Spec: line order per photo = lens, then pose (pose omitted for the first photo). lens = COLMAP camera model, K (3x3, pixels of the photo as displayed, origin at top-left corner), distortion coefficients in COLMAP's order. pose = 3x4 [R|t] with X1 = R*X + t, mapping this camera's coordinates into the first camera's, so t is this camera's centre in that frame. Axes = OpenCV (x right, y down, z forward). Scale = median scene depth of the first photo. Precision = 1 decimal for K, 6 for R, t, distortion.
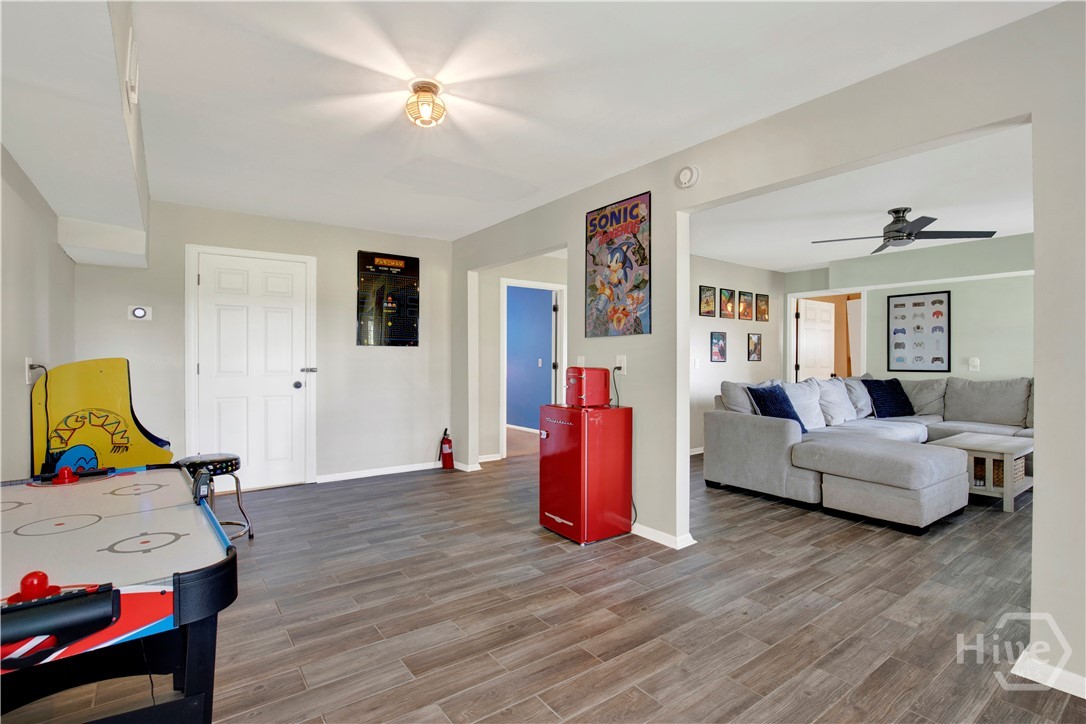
lens RADIAL K [[500.5, 0, 543.0], [0, 500.5, 362.0], [0, 0, 1]] dist [-0.024516, 0.000515]
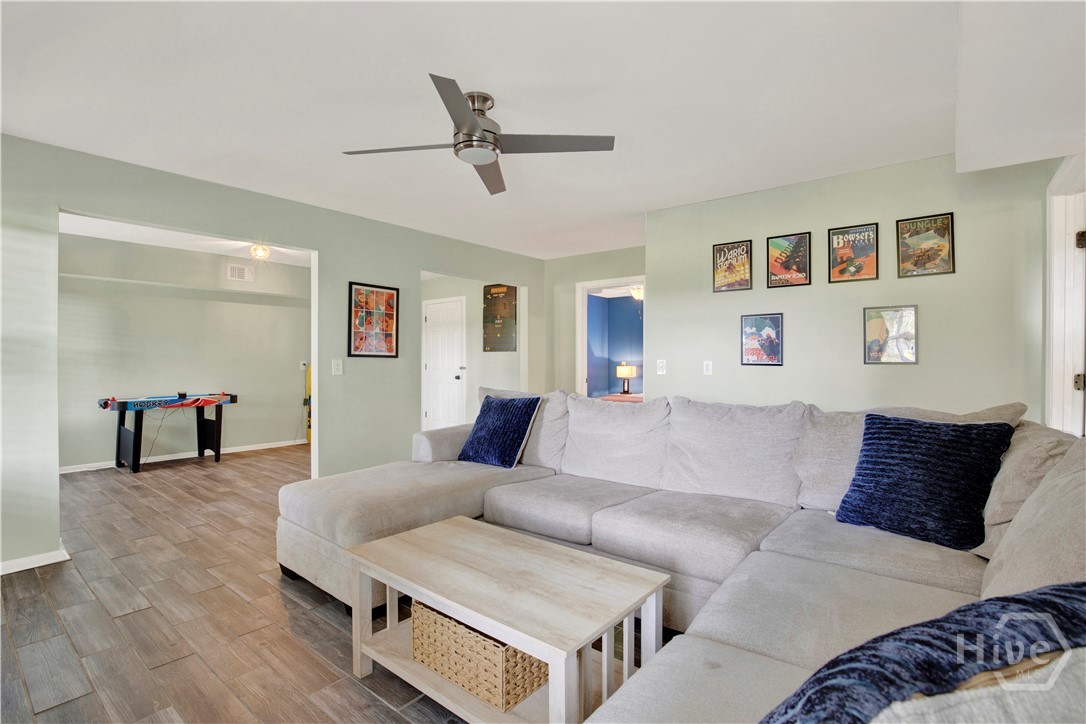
lens RADIAL K [[511.7, 0, 543.0], [0, 511.7, 362.0], [0, 0, 1]] dist [-0.028344, 0.000324]
pose [[0.266809, 0.001039, -0.963749, 0.968171], [-0.004656, 0.999989, -0.000210, -0.003146], [0.963738, 0.004544, 0.266811, 0.677179]]
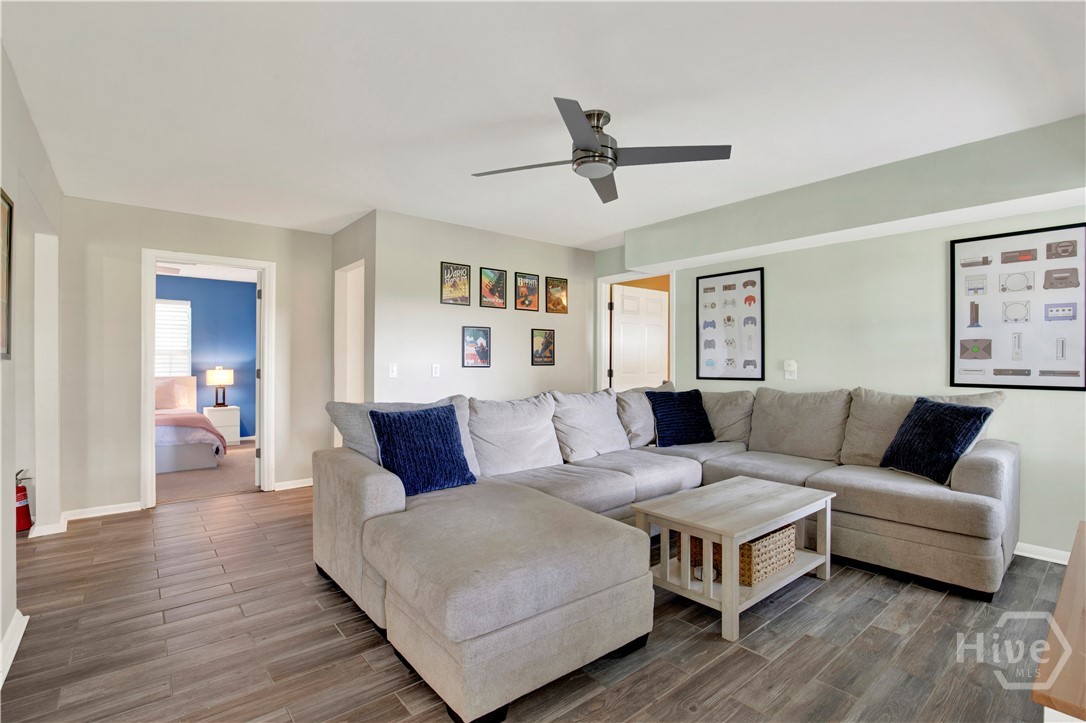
lens RADIAL K [[511.7, 0, 543.0], [0, 511.7, 361.5], [0, 0, 1]] dist [-0.028344, 0.000324]
pose [[0.997259, -0.004335, 0.073858, 0.445483], [0.004869, 0.999963, -0.007057, -0.003473], [-0.073825, 0.007397, 0.997244, 0.280215]]
